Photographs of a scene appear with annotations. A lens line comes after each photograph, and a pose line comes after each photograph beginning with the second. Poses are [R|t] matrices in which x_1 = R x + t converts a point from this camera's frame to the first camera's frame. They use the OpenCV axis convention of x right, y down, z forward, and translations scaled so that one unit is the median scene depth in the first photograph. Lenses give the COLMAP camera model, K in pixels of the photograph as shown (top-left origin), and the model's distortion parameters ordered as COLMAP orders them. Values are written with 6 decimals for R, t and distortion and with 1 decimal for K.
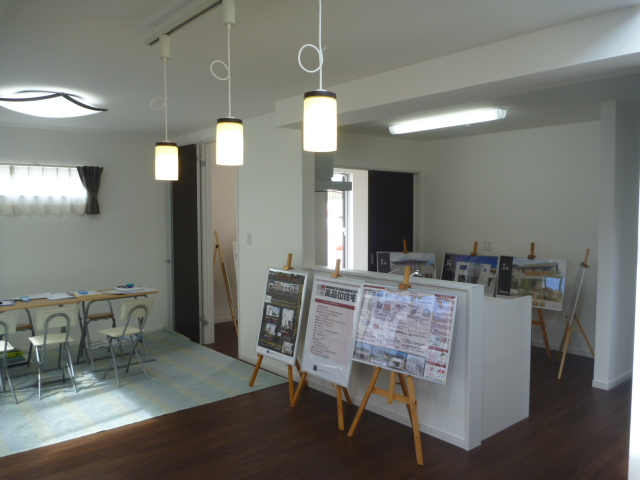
lens RADIAL K [[523.0, 0, 321.1], [0, 523.0, 241.3], [0, 0, 1]] dist [-0.052213, 0.017434]
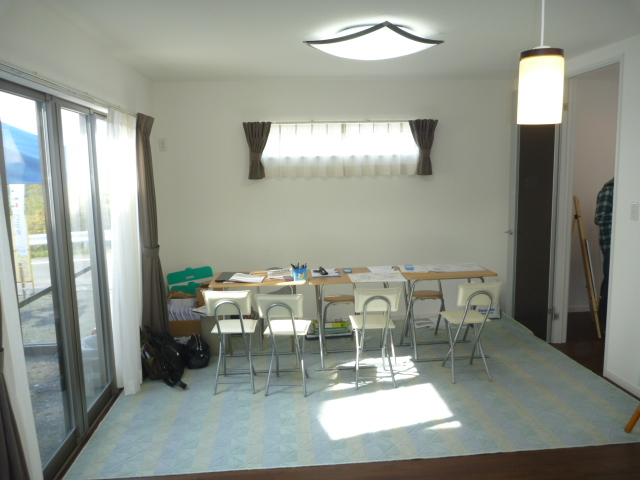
lens RADIAL K [[523.0, 0, 319.5], [0, 523.0, 241.9], [0, 0, 1]] dist [-0.052213, 0.017434]
pose [[0.812026, 0.066996, -0.579763, -0.071881], [-0.018131, 0.995806, 0.089678, -0.016351], [0.583340, -0.062309, 0.809835, 0.188912]]
